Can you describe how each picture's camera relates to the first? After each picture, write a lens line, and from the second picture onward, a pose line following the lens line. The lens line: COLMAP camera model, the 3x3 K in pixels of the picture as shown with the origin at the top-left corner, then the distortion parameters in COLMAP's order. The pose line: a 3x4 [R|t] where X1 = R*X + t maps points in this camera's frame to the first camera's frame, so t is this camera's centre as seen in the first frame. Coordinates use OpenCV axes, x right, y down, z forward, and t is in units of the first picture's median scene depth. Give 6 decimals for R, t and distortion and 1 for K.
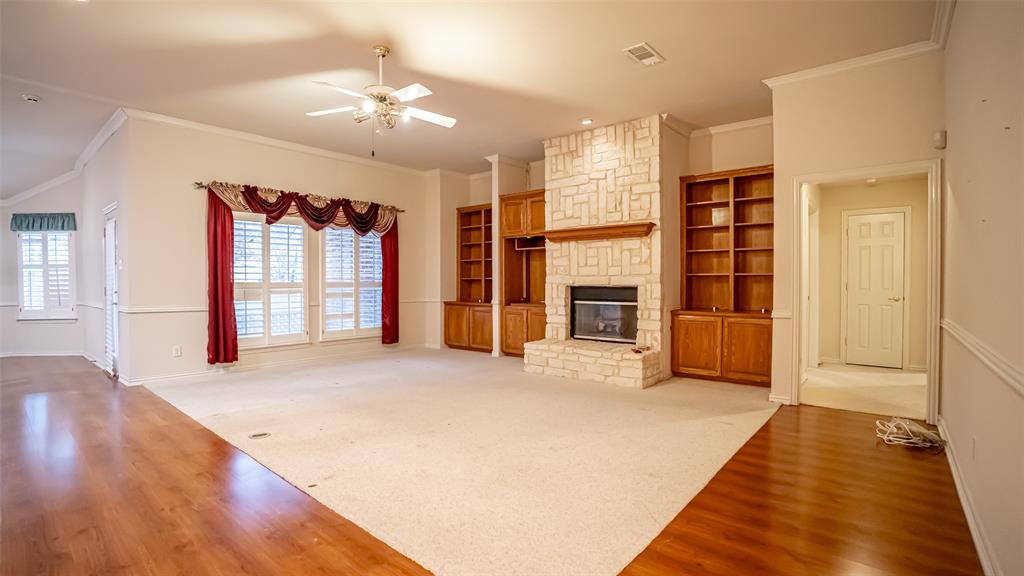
lens RADIAL K [[478.1, 0, 511.7], [0, 478.1, 288.5], [0, 0, 1]] dist [-0.060171, 0.018405]
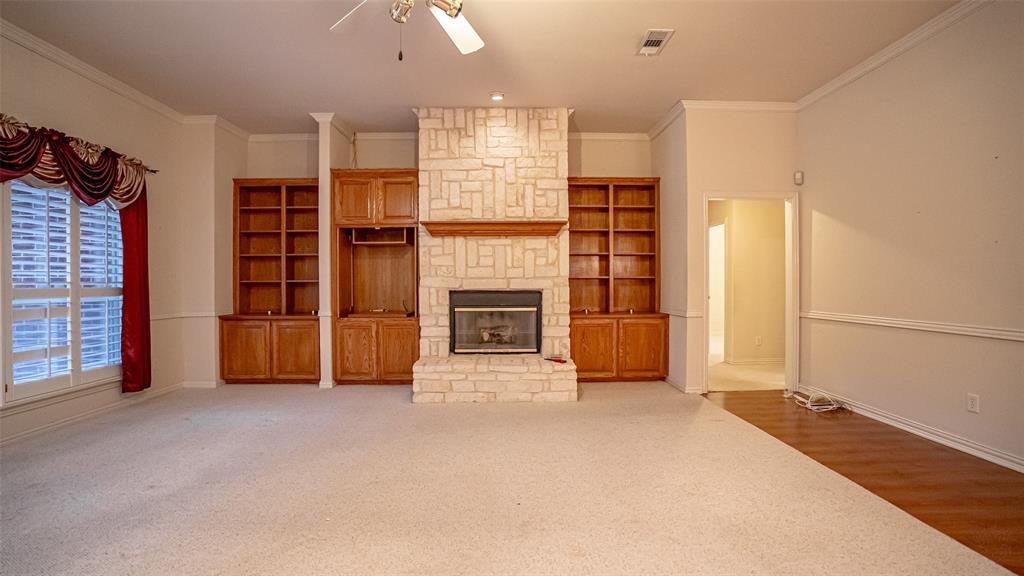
lens RADIAL K [[478.1, 0, 518.1], [0, 478.1, 286.4], [0, 0, 1]] dist [-0.060171, 0.018405]
pose [[0.750548, -0.006386, 0.660785, -0.331114], [0.013125, 0.999900, -0.005244, -0.006332], [-0.660686, 0.012609, 0.750557, 0.298418]]
